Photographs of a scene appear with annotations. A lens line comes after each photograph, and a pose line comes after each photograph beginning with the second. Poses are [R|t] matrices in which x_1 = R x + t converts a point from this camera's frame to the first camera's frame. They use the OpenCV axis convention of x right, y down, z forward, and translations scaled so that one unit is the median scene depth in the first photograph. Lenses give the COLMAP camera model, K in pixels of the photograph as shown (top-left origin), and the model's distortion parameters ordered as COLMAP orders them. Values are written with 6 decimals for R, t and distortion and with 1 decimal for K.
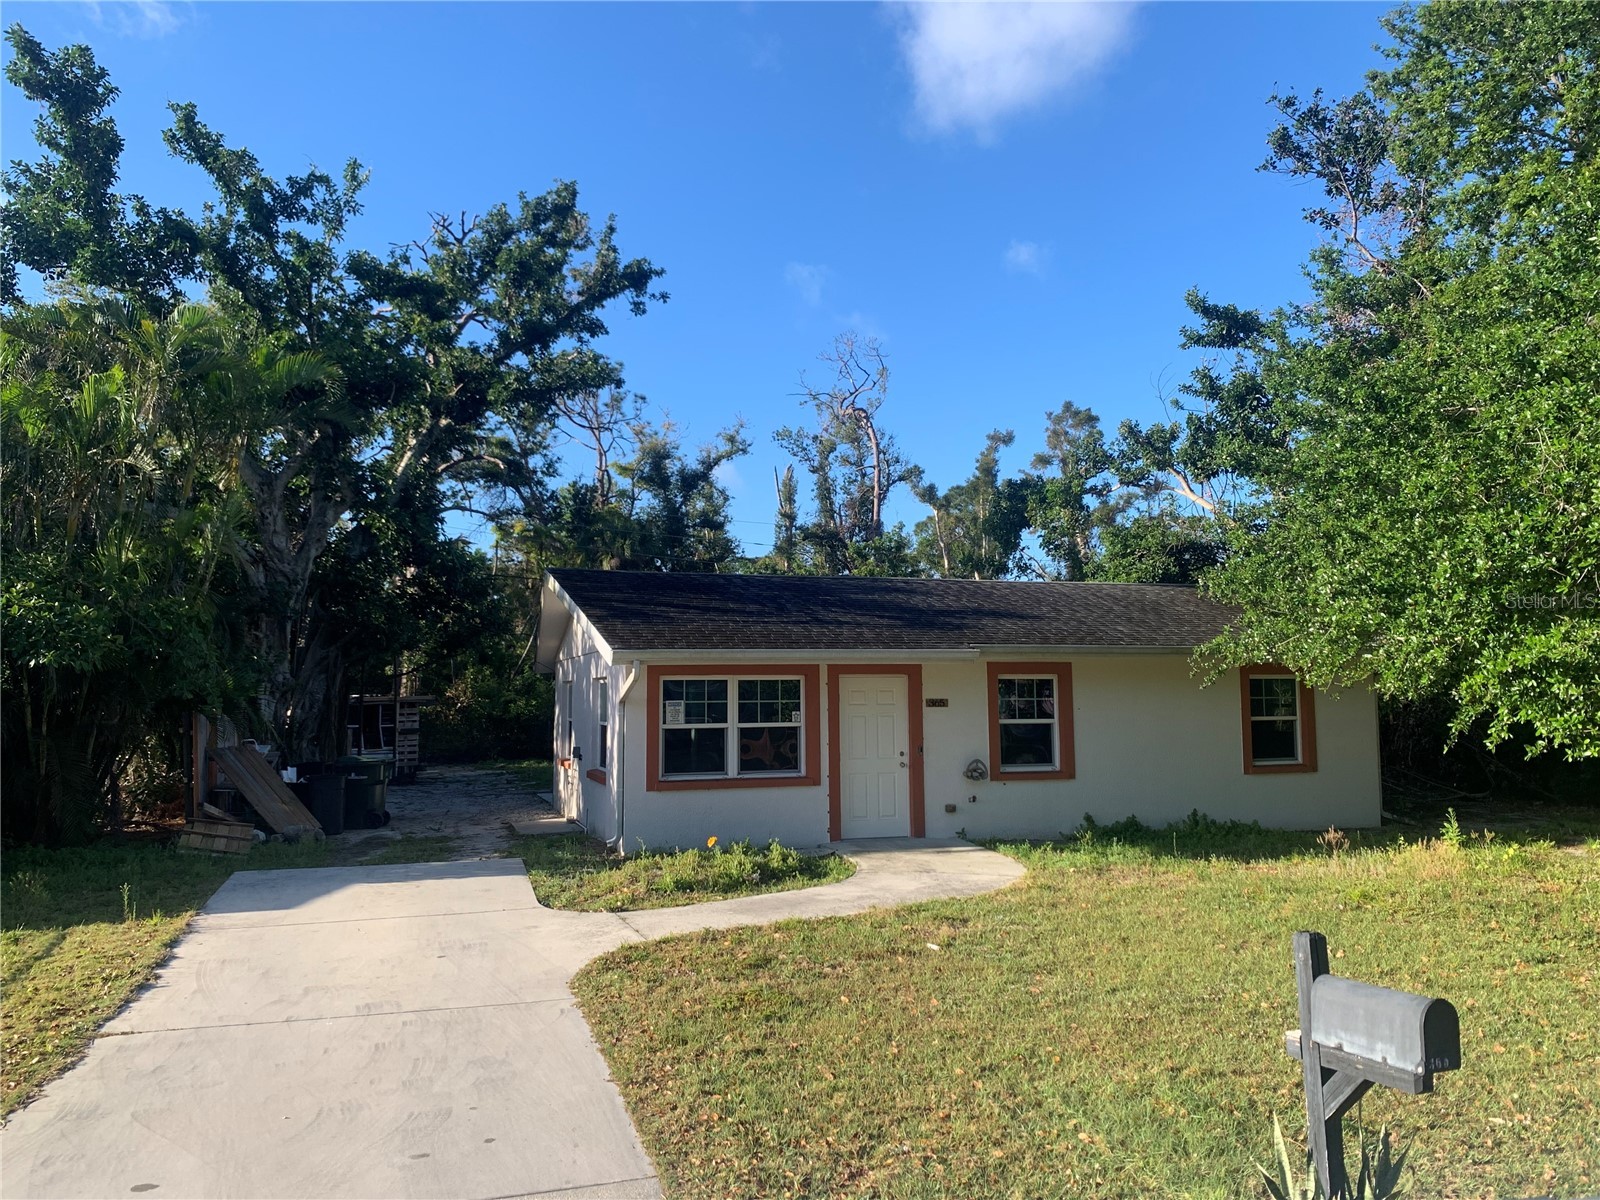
lens RADIAL K [[1222.0, 0, 800.0], [0, 1222.0, 600.0], [0, 0, 1]] dist [0.028329, -0.024346]
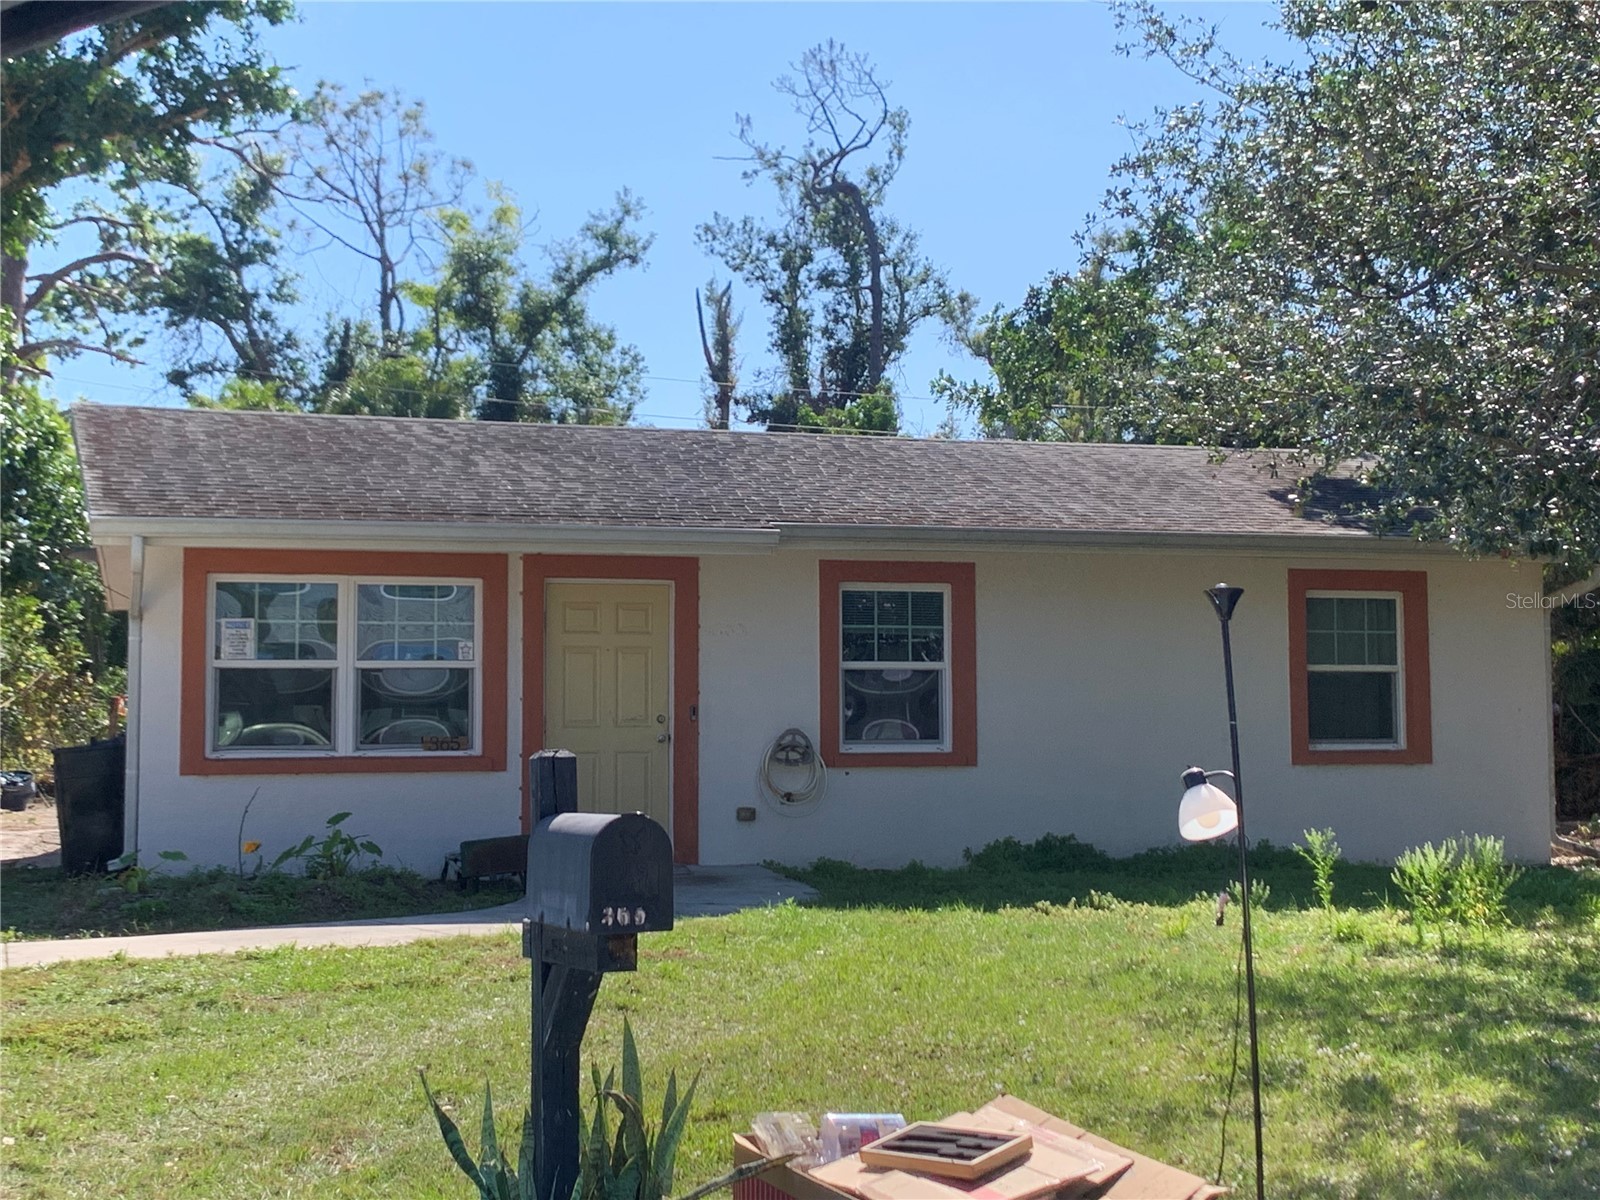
lens RADIAL K [[2225.1, 0, 881.7], [0, 2225.1, 599.2], [0, 0, 1]] dist [0.021867, -0.022074]
pose [[0.999871, 0.000743, 0.016037, 0.049669], [-0.001002, 0.999869, 0.016152, 0.015615], [-0.016022, -0.016166, 0.999741, -0.010501]]
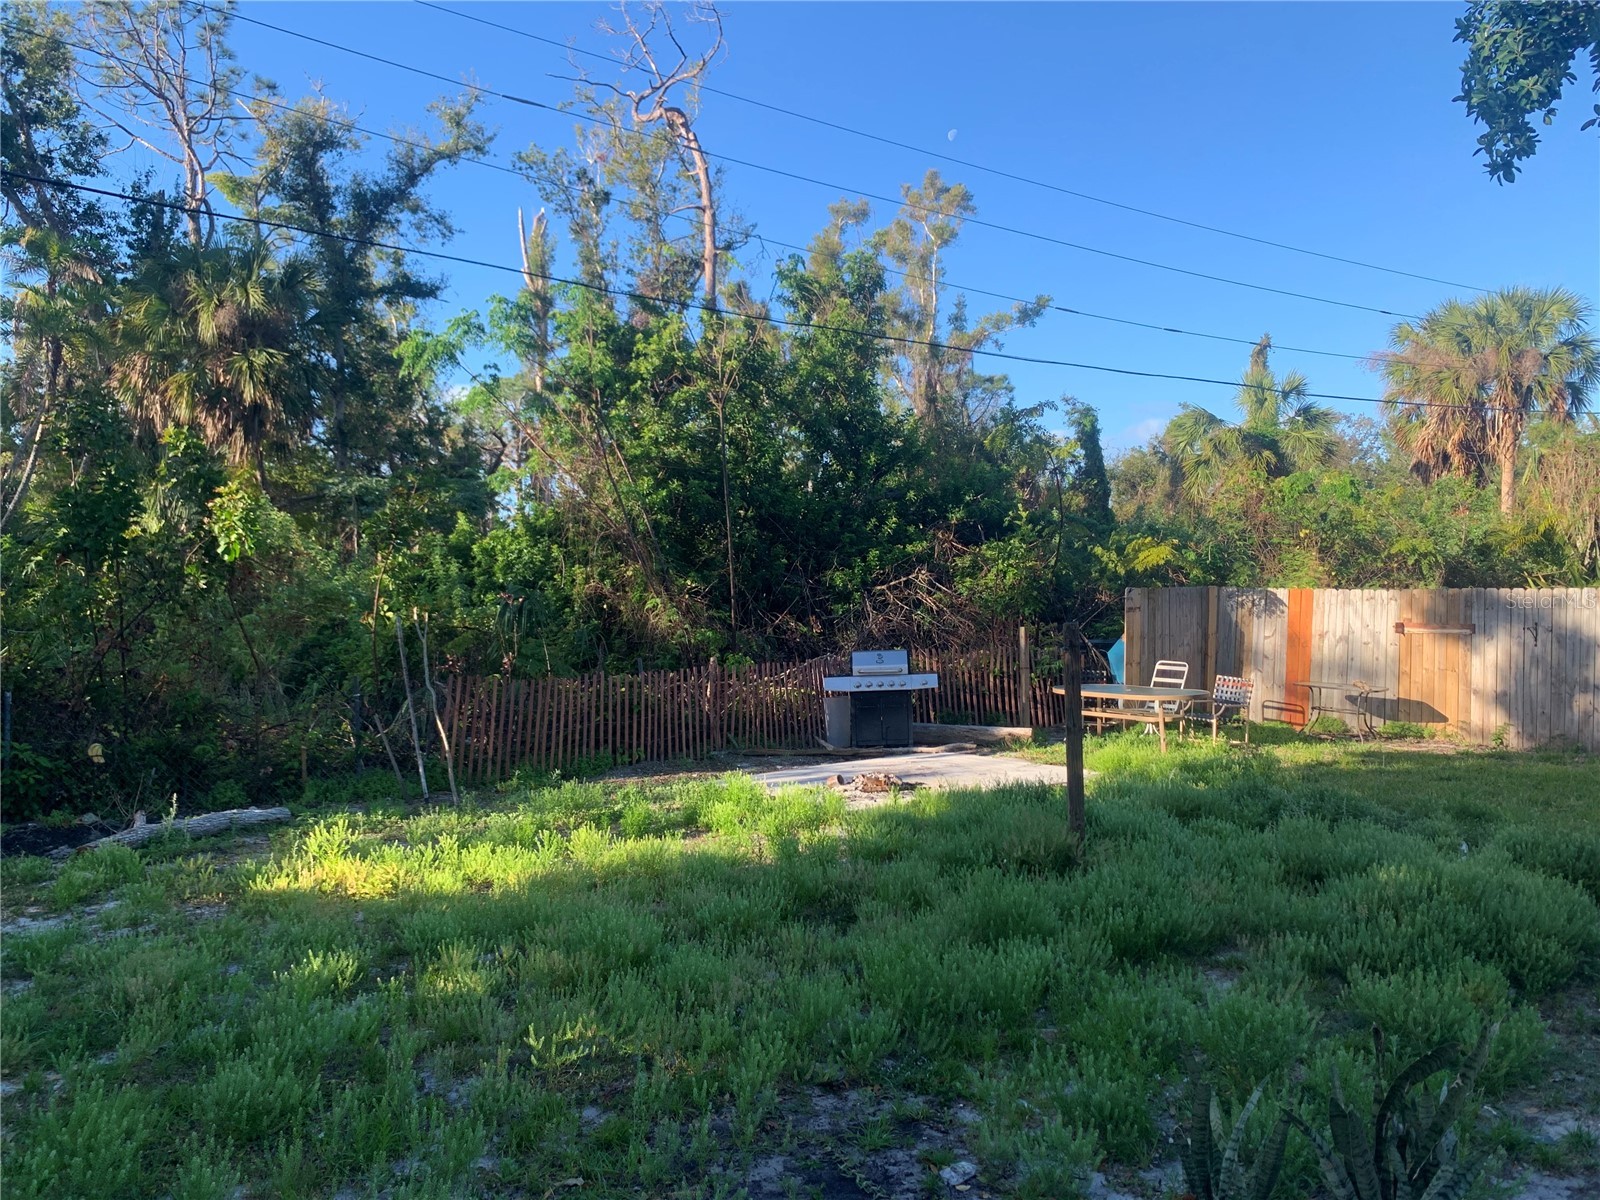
lens RADIAL K [[1222.0, 0, 800.0], [0, 1222.0, 600.0], [0, 0, 1]] dist [0.028329, -0.024346]
pose [[0.959786, -0.011064, 0.280516, -0.063151], [-0.008538, 0.997610, 0.068561, 0.039611], [-0.280604, -0.068199, 0.957398, 0.413406]]
